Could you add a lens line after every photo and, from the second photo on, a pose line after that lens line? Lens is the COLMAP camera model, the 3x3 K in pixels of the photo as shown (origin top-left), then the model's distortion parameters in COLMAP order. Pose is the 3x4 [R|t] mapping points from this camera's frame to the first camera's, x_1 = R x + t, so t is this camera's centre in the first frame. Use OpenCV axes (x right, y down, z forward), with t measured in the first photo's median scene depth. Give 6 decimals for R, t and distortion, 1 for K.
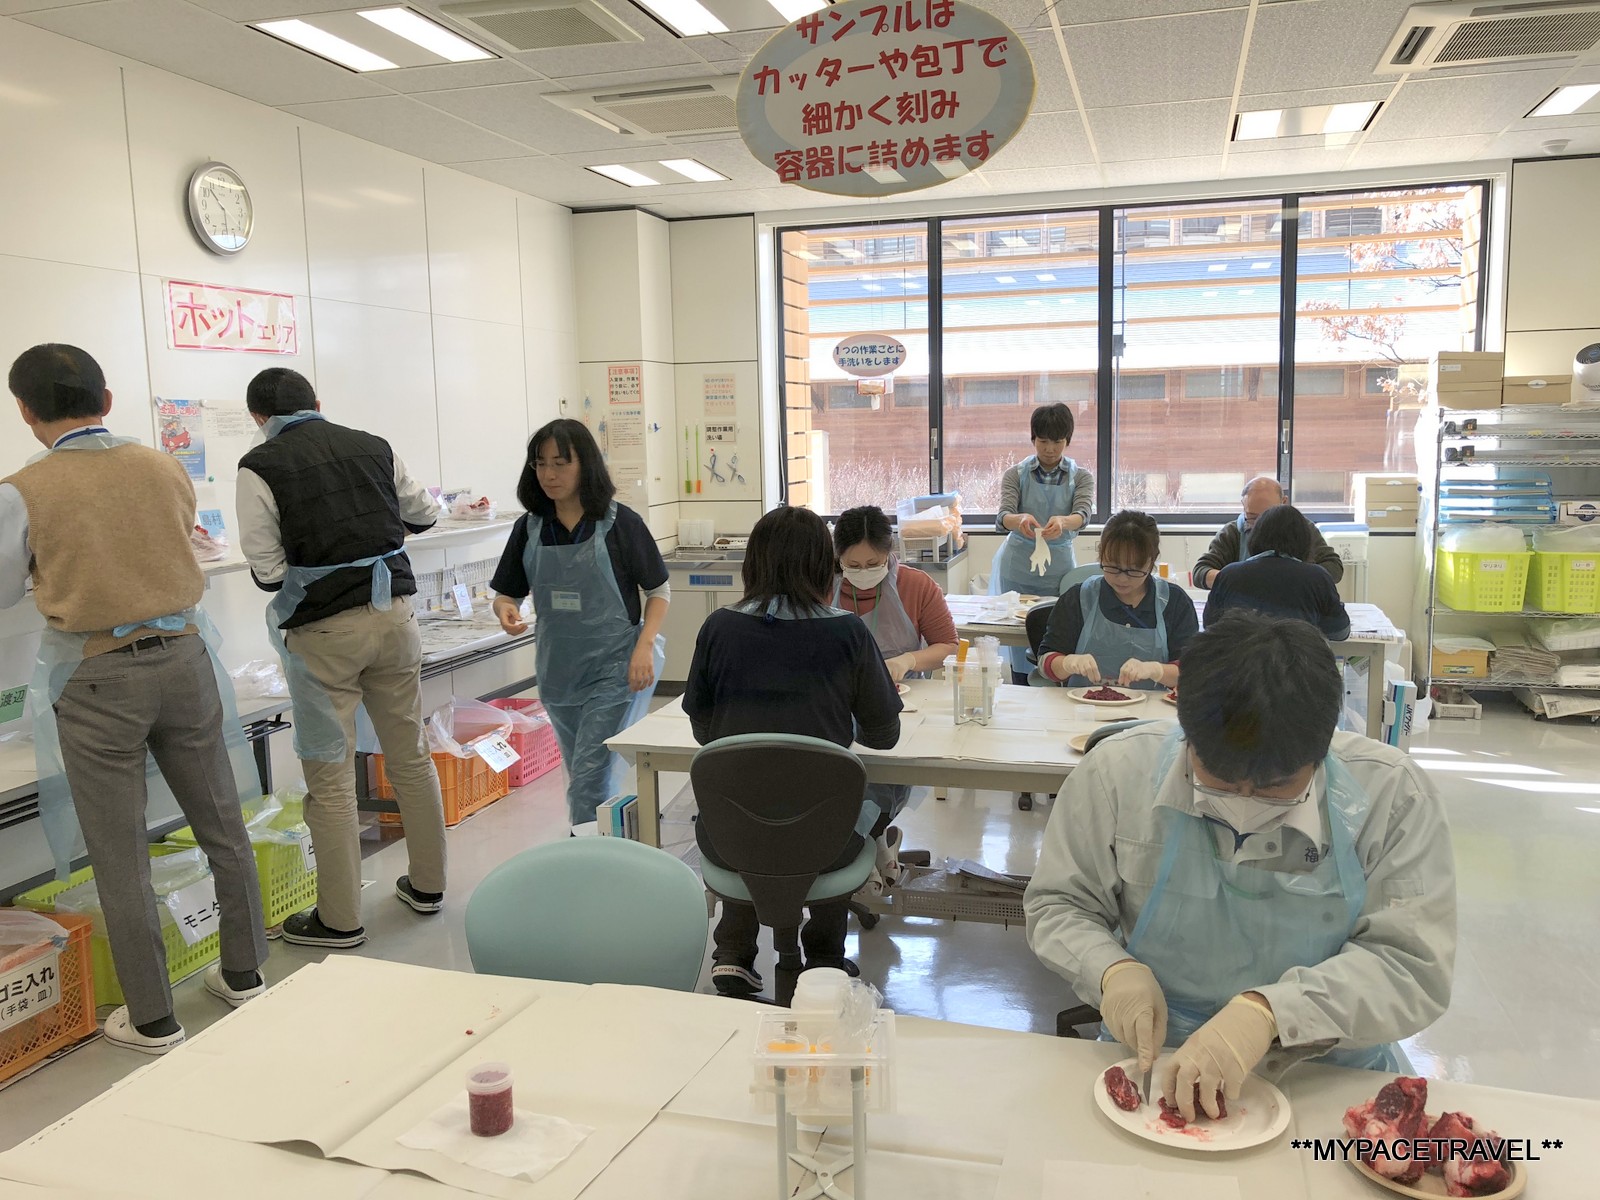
lens RADIAL K [[1318.7, 0, 799.6], [0, 1318.7, 589.0], [0, 0, 1]] dist [0.006479, 0.006254]
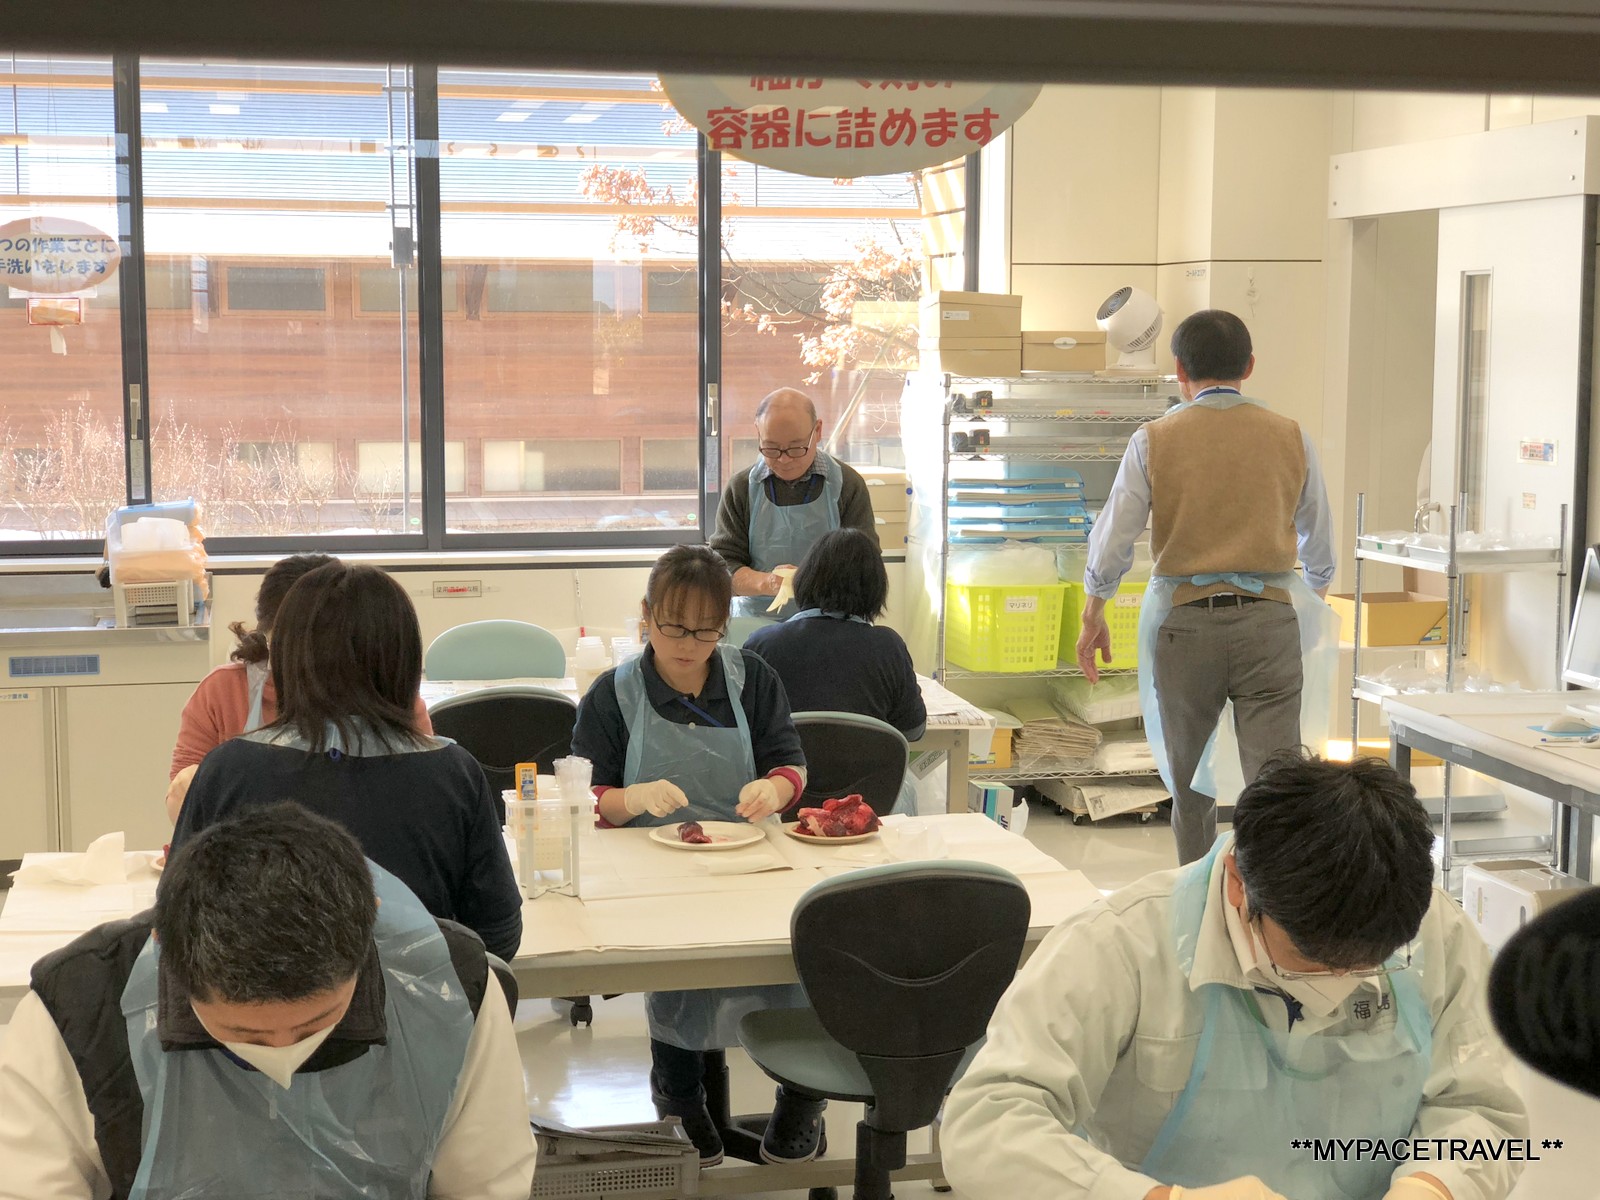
lens RADIAL K [[2398.3, 0, 800.0], [0, 2398.3, 600.0], [0, 0, 1]] dist [-0.000676, 0.111859]
pose [[0.879393, -0.027201, 0.475319, -0.169494], [0.034530, 0.999381, -0.006691, -0.015714], [-0.474842, 0.022297, 0.879788, -0.044194]]
